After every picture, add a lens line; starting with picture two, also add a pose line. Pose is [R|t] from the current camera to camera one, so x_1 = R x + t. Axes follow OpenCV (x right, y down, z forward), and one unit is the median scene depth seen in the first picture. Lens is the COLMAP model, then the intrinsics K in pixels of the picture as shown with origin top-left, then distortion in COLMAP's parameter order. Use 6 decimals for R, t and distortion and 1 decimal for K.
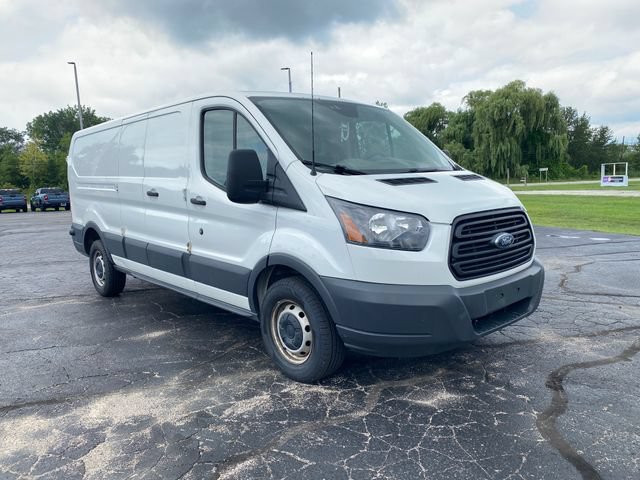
lens RADIAL K [[493.1, 0, 311.9], [0, 493.1, 255.1], [0, 0, 1]] dist [0.028517, -0.012324]
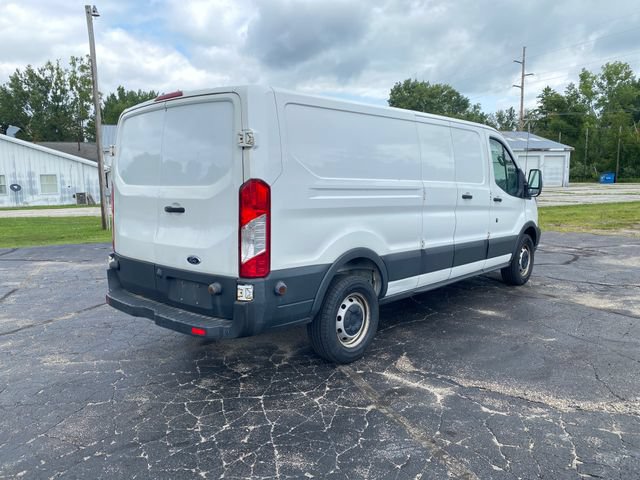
lens RADIAL K [[496.9, 0, 320.0], [0, 496.9, 240.0], [0, 0, 1]] dist [0.011262, -0.006525]
pose [[-0.111126, -0.086970, 0.989994, -1.412362], [0.167624, 0.980251, 0.104930, -0.201611], [-0.979568, 0.177607, -0.094353, 1.444547]]
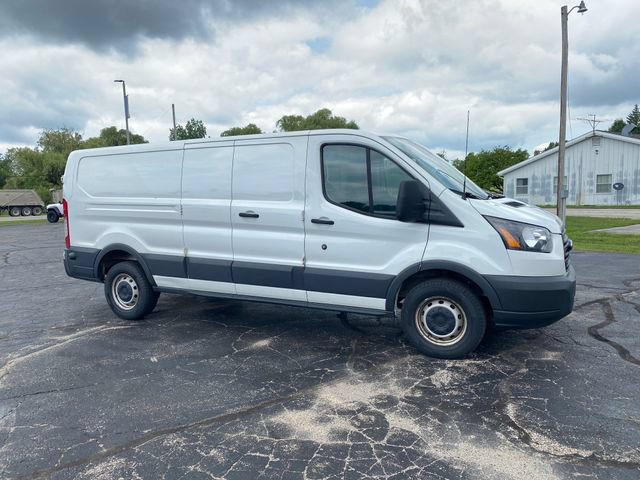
lens RADIAL K [[493.1, 0, 311.9], [0, 493.1, 255.1], [0, 0, 1]] dist [0.028517, -0.012324]
pose [[0.929163, -0.041324, 0.367353, -0.591519], [0.053992, 0.998246, -0.024269, -0.001758], [-0.365706, 0.042384, 0.929765, -0.059270]]
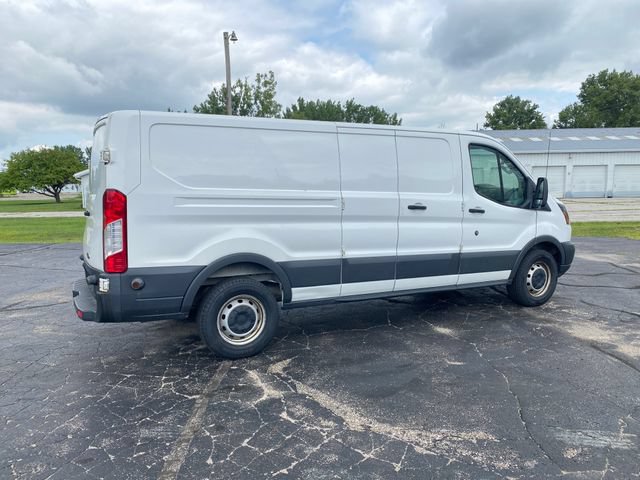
lens RADIAL K [[491.2, 0, 313.5], [0, 491.2, 257.0], [0, 0, 1]] dist [0.046903, -0.071116]
pose [[0.247460, -0.108488, 0.962805, -1.420486], [0.148955, 0.986158, 0.072835, -0.128052], [-0.957380, 0.125391, 0.260194, 0.943476]]
